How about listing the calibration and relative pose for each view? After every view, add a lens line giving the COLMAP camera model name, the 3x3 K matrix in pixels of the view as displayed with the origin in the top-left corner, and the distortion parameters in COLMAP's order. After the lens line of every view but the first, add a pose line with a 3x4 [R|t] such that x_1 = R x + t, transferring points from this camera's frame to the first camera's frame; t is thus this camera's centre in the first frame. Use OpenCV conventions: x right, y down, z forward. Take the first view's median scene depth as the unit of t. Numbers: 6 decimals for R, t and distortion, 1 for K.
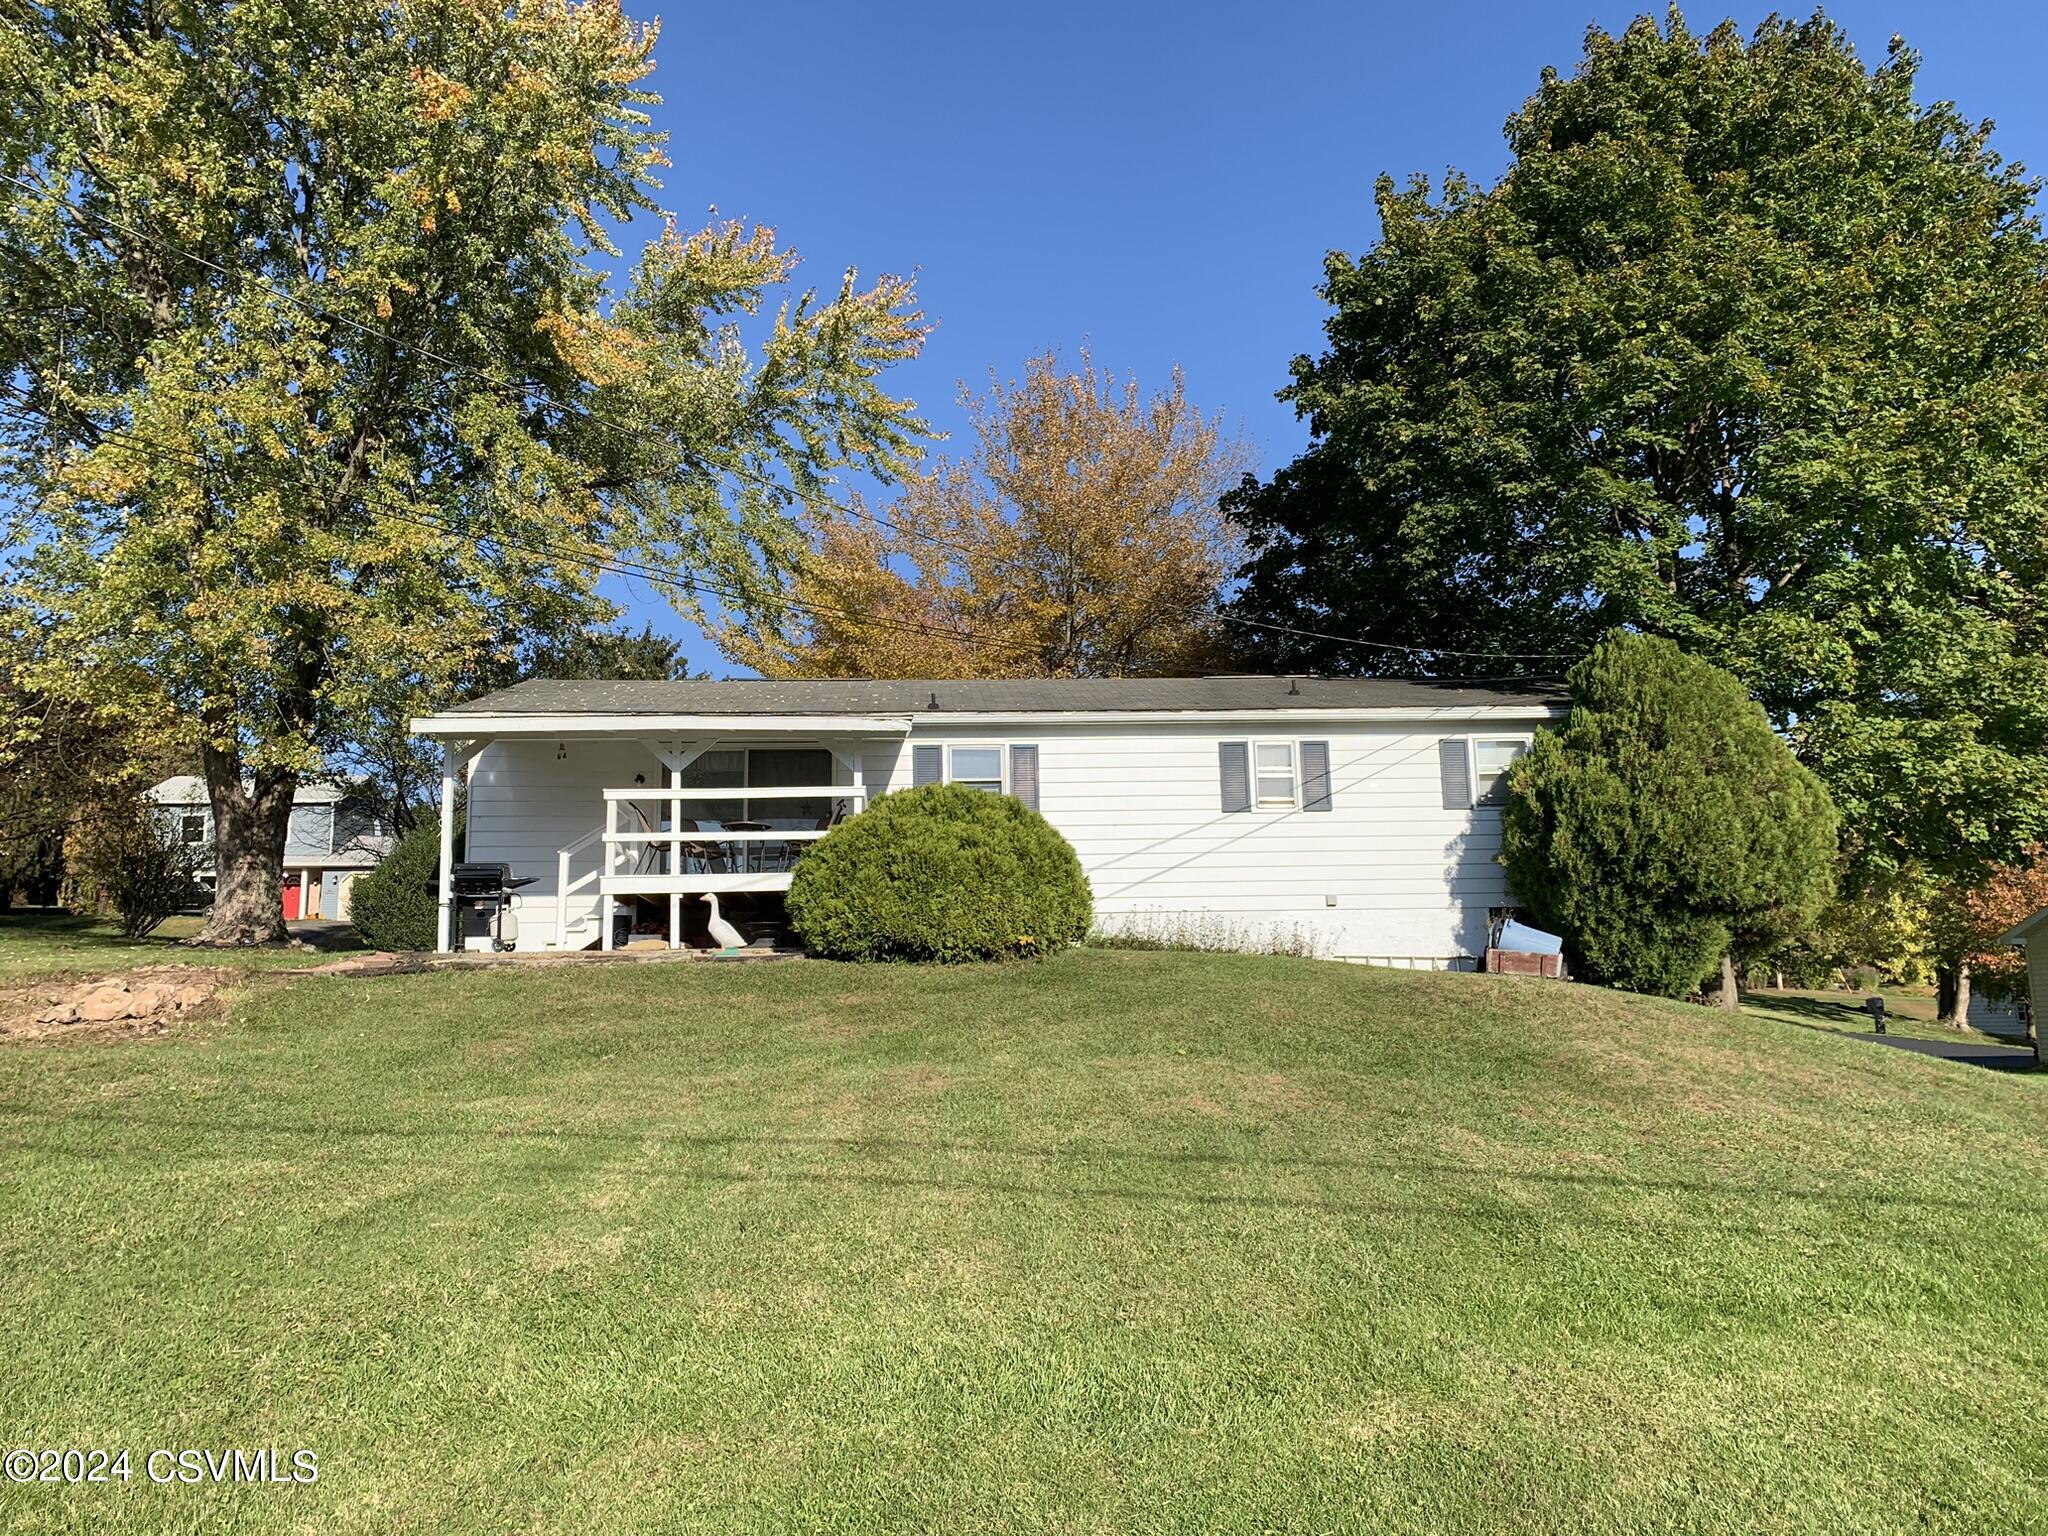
lens RADIAL K [[1543.6, 0, 1026.5], [0, 1543.6, 769.6], [0, 0, 1]] dist [0.015104, 0.007955]
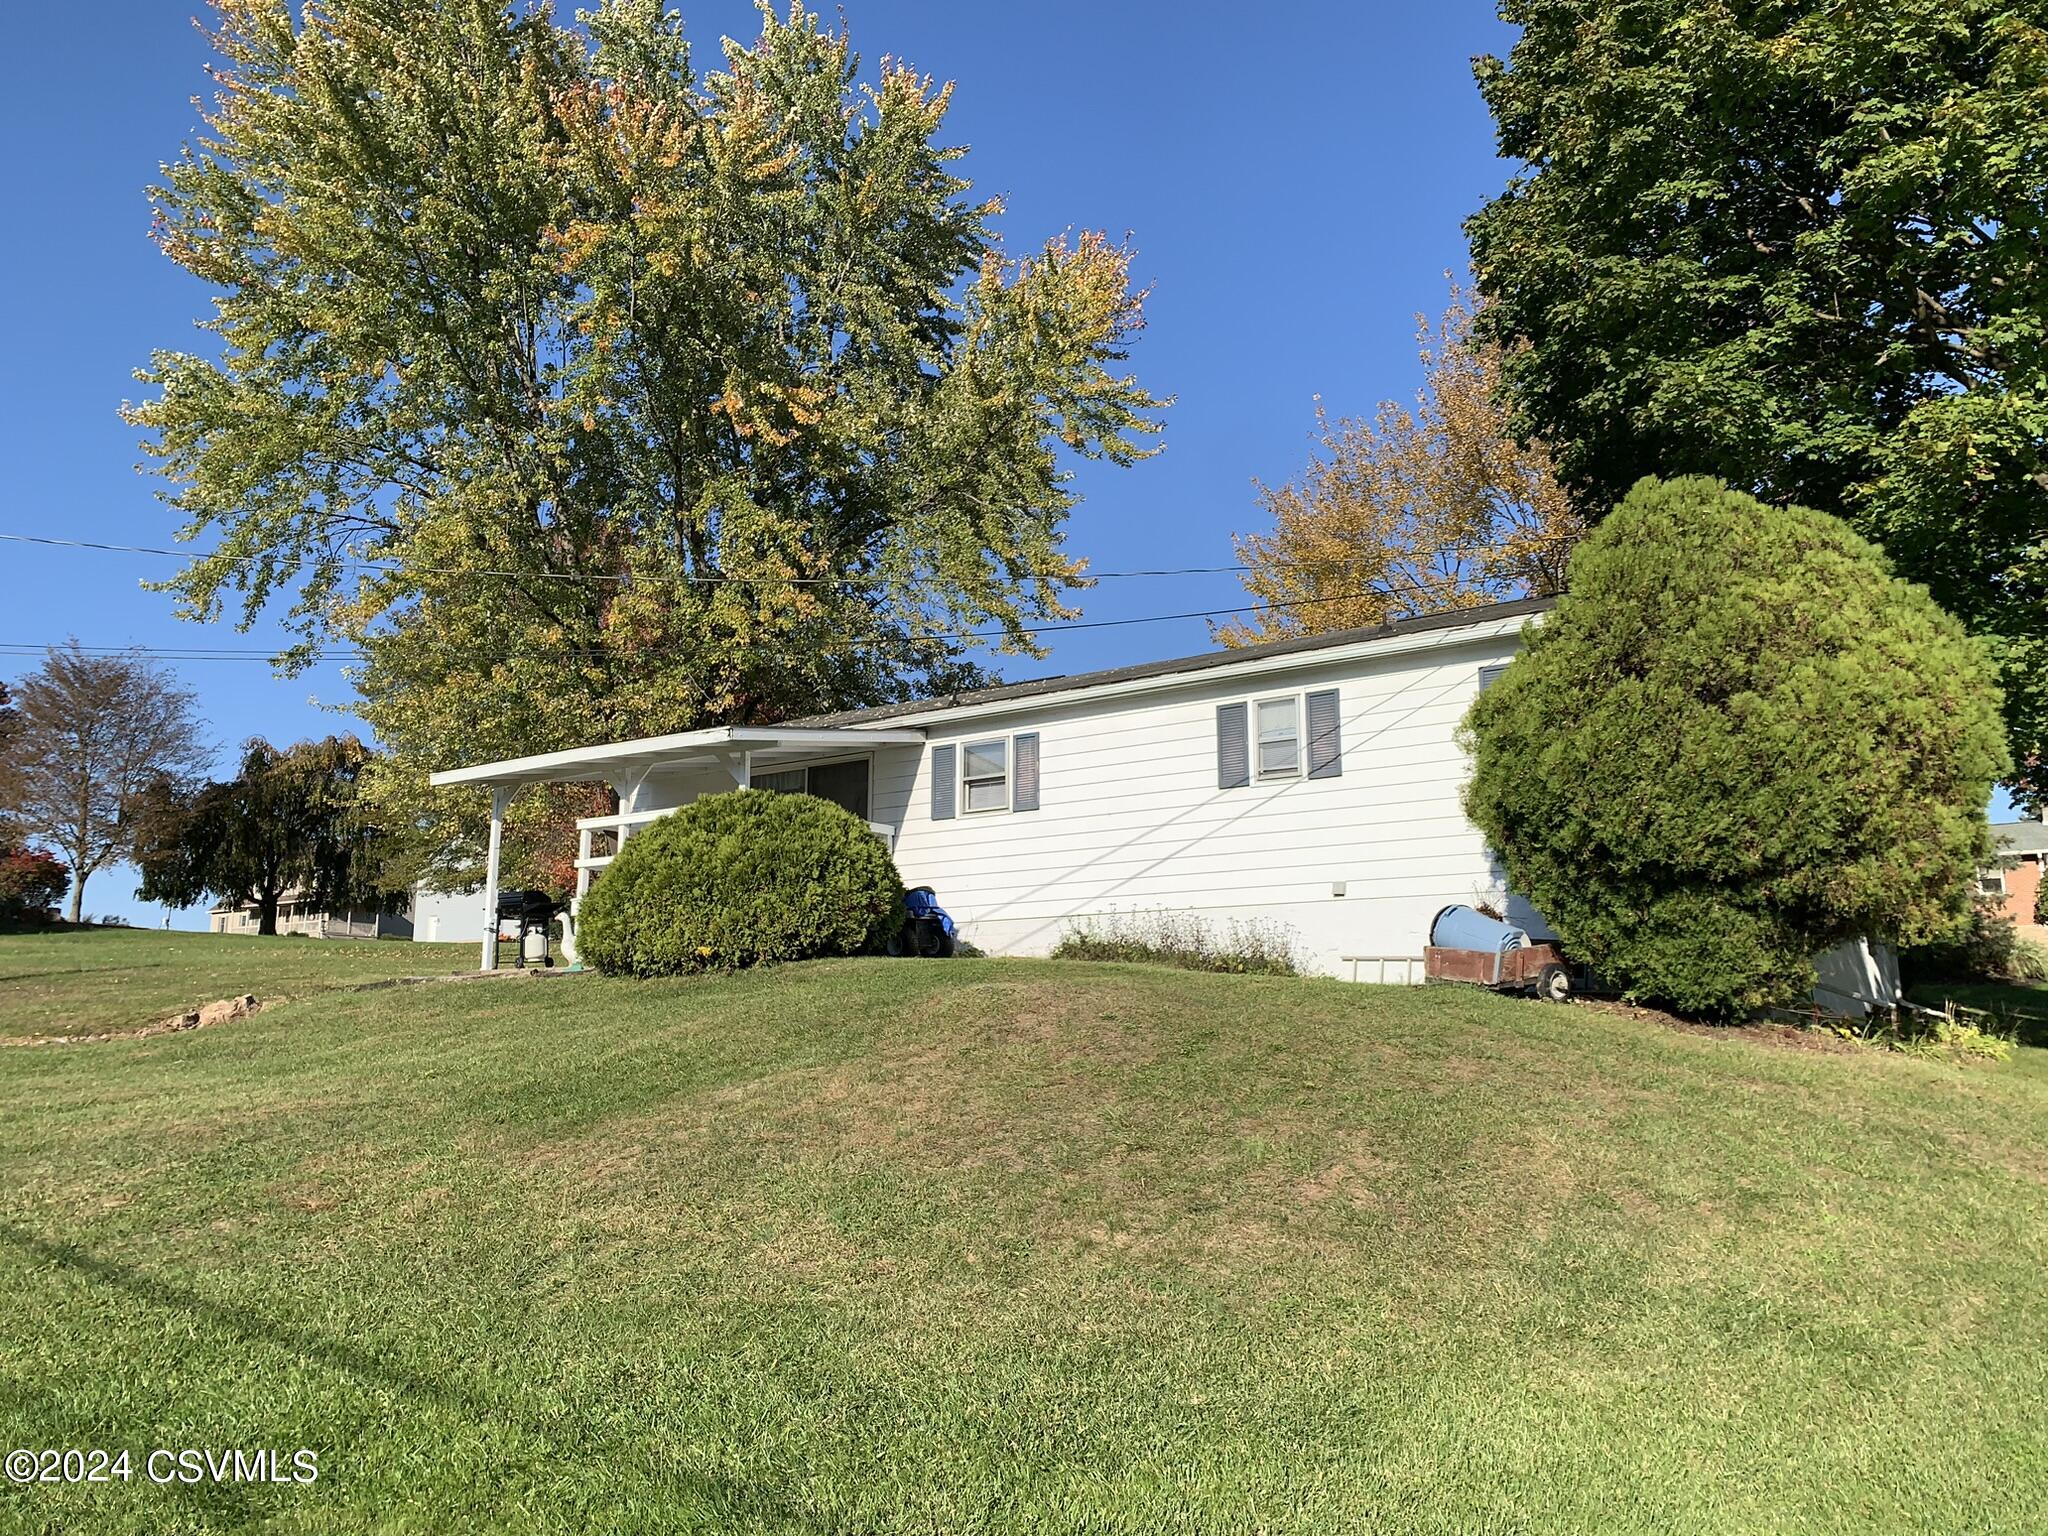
lens RADIAL K [[1543.6, 0, 1025.6], [0, 1543.6, 767.1], [0, 0, 1]] dist [0.015104, 0.007955]
pose [[0.799630, -0.092343, -0.593350, 0.537875], [0.087307, 0.995484, -0.037266, 0.037636], [0.594112, -0.022004, 0.804082, 0.265935]]
